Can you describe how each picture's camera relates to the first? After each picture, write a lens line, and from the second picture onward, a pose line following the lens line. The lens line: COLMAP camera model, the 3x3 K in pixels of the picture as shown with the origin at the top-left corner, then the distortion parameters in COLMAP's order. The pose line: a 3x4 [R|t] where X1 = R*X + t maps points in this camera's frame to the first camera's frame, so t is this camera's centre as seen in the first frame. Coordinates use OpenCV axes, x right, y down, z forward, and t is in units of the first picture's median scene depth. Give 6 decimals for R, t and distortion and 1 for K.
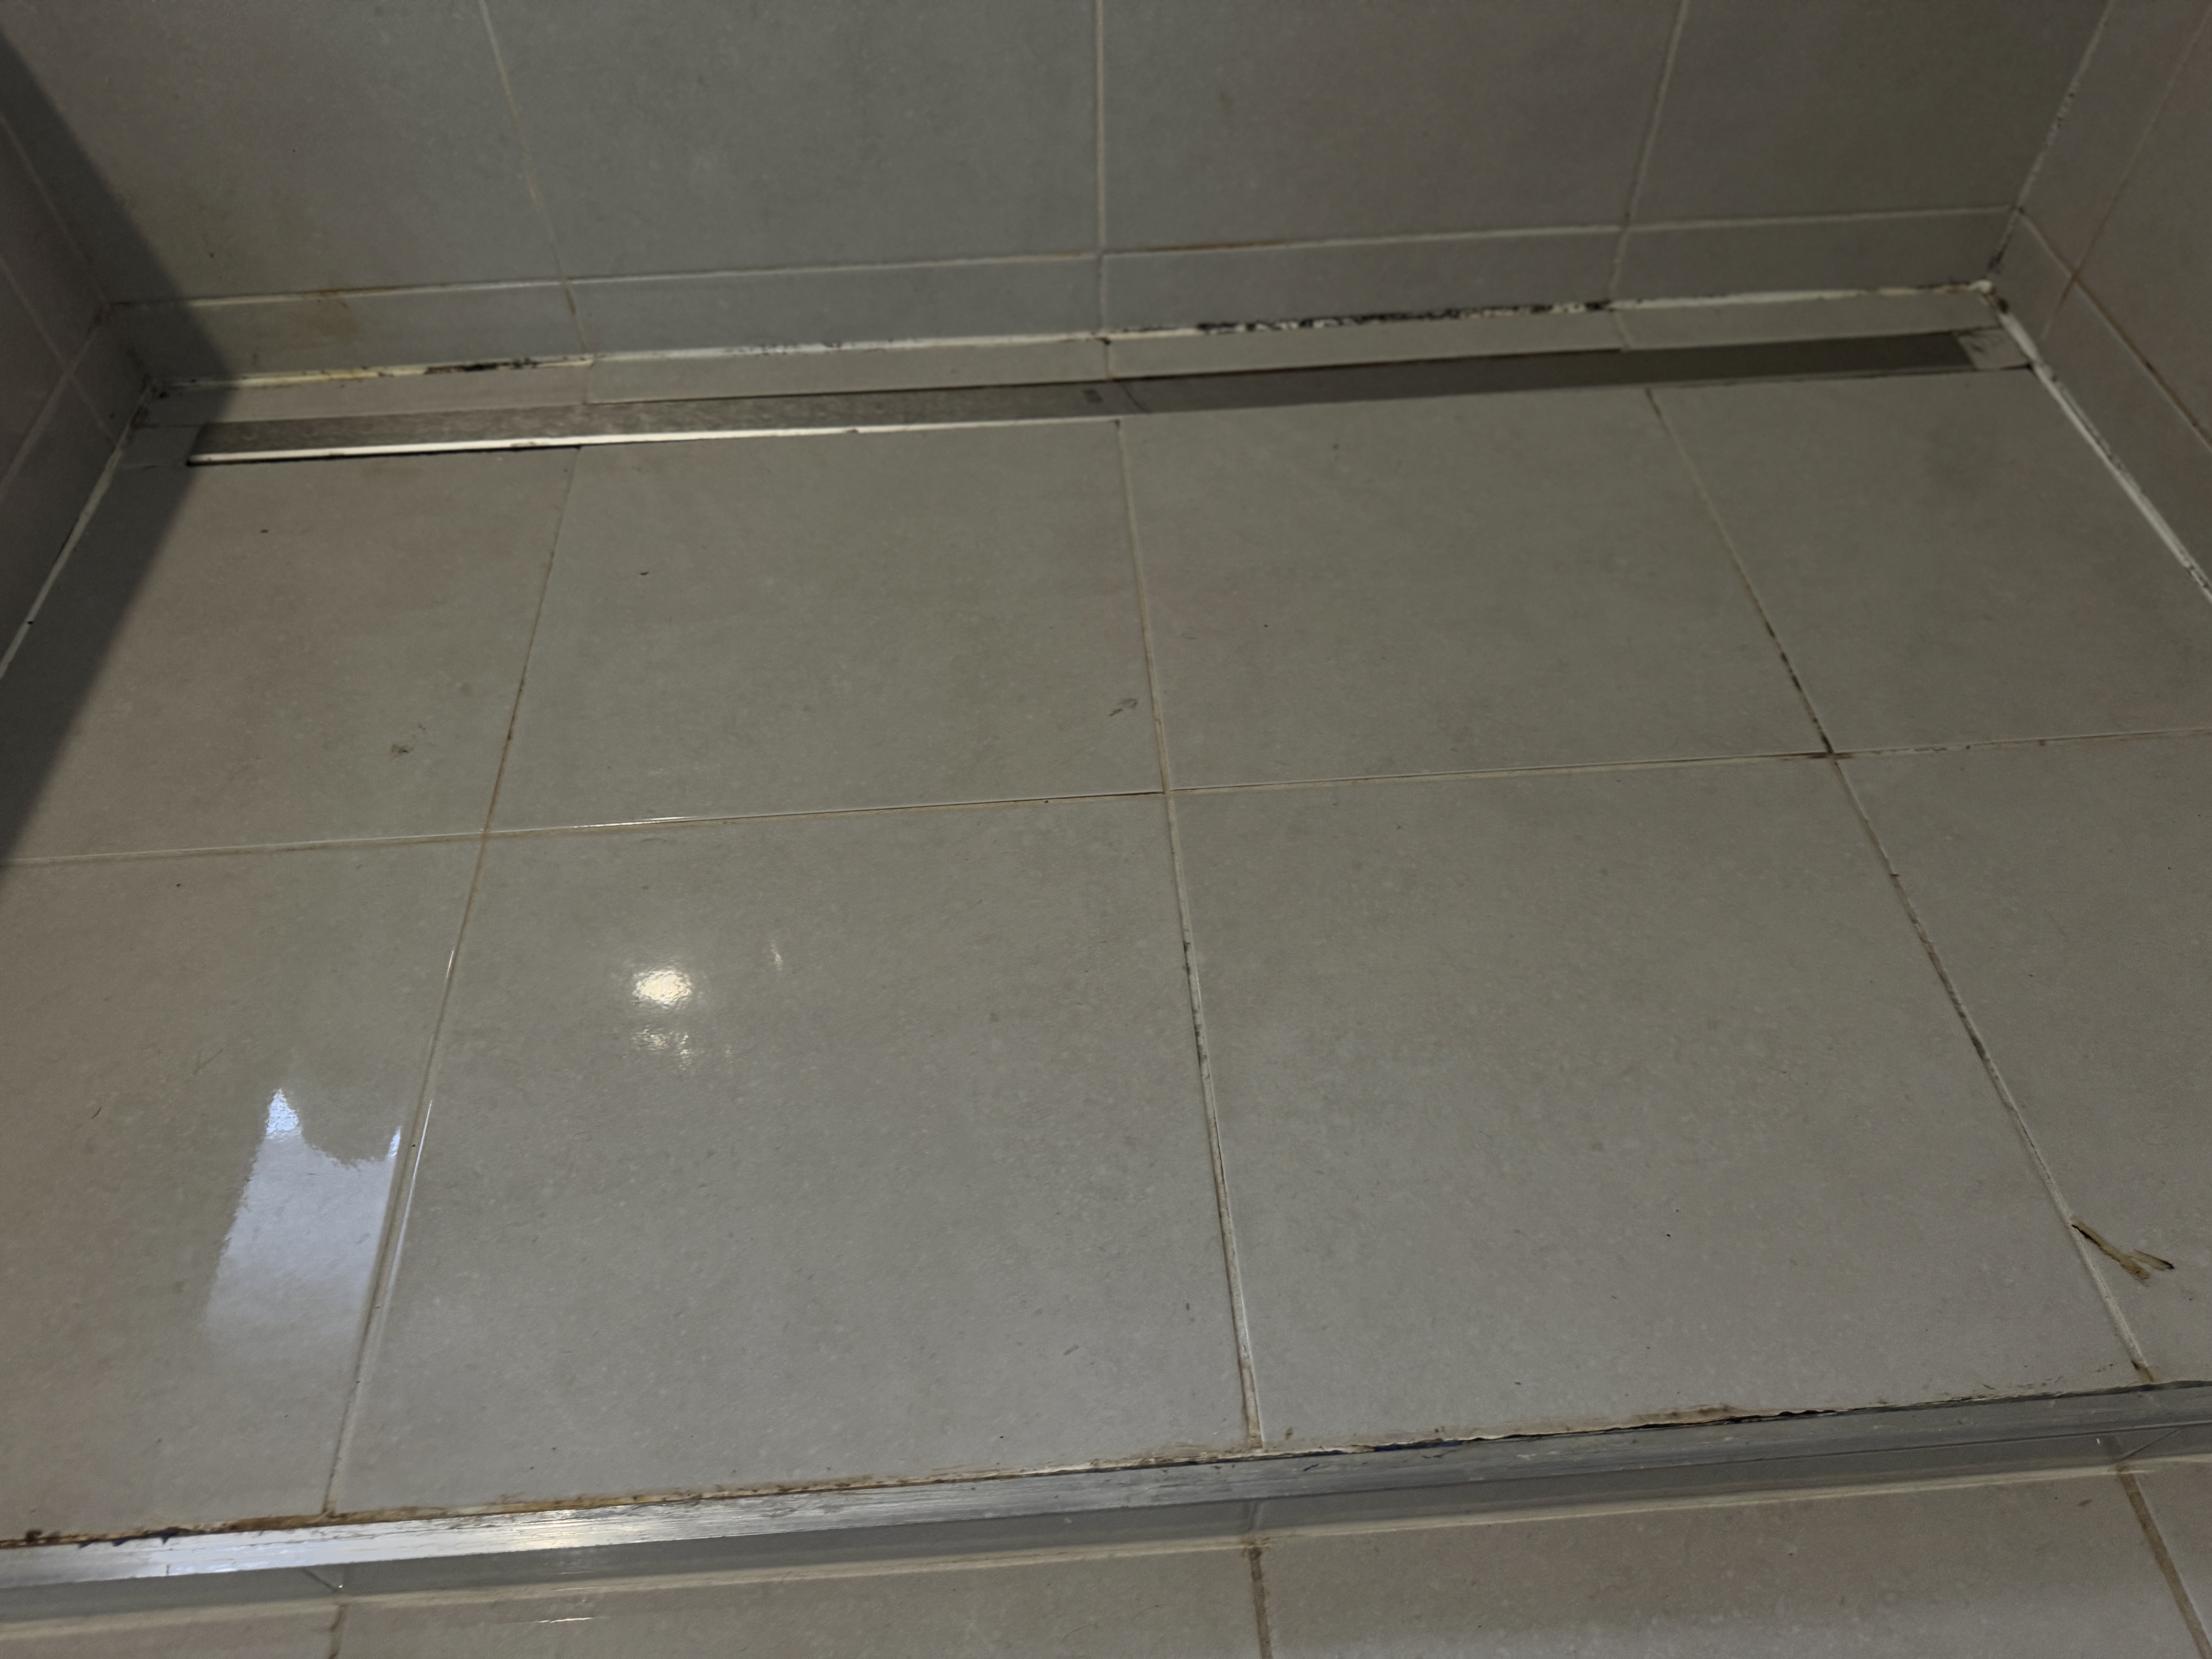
lens RADIAL K [[1555.7, 0, 1106.0], [0, 1555.7, 829.5], [0, 0, 1]] dist [0.073008, -0.111288]
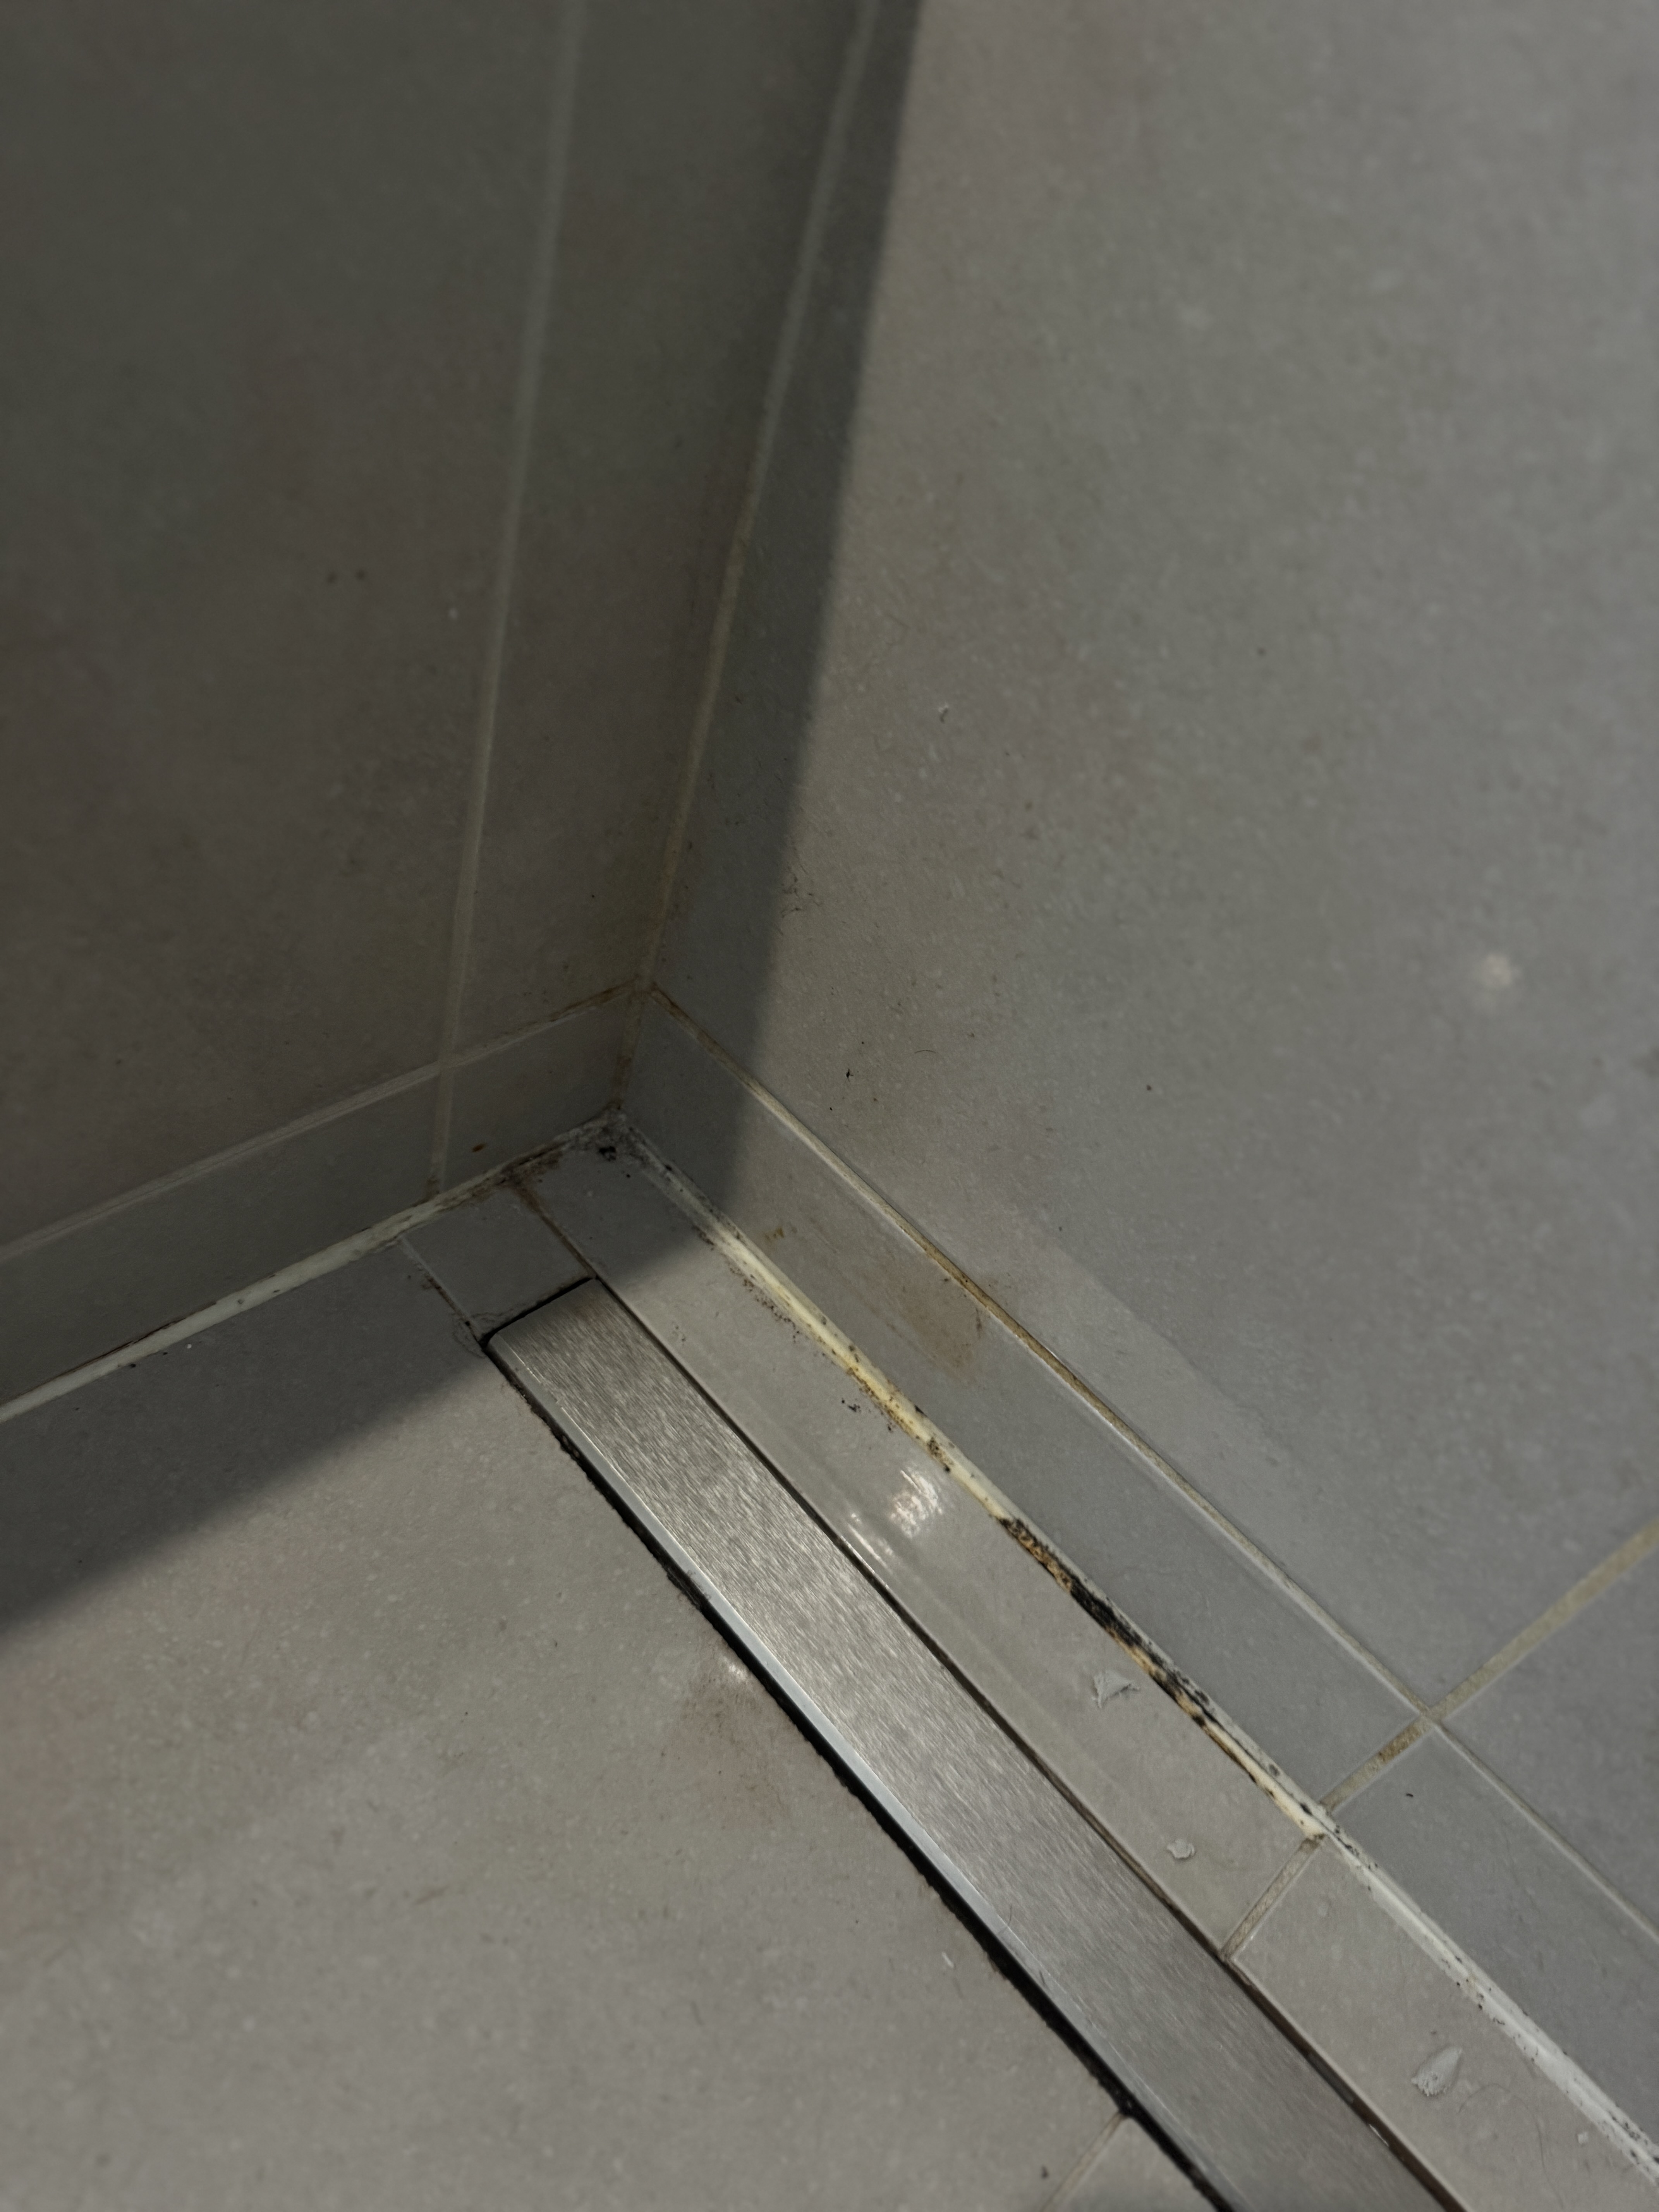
lens RADIAL K [[1608.6, 0, 829.5], [0, 1608.6, 1106.0], [0, 0, 1]] dist [0.112605, -0.208229]
pose [[0.624226, 0.660785, -0.416778, -0.463333], [-0.735529, 0.676897, -0.028439, -0.418959], [0.263324, 0.324305, 0.908563, 0.723706]]
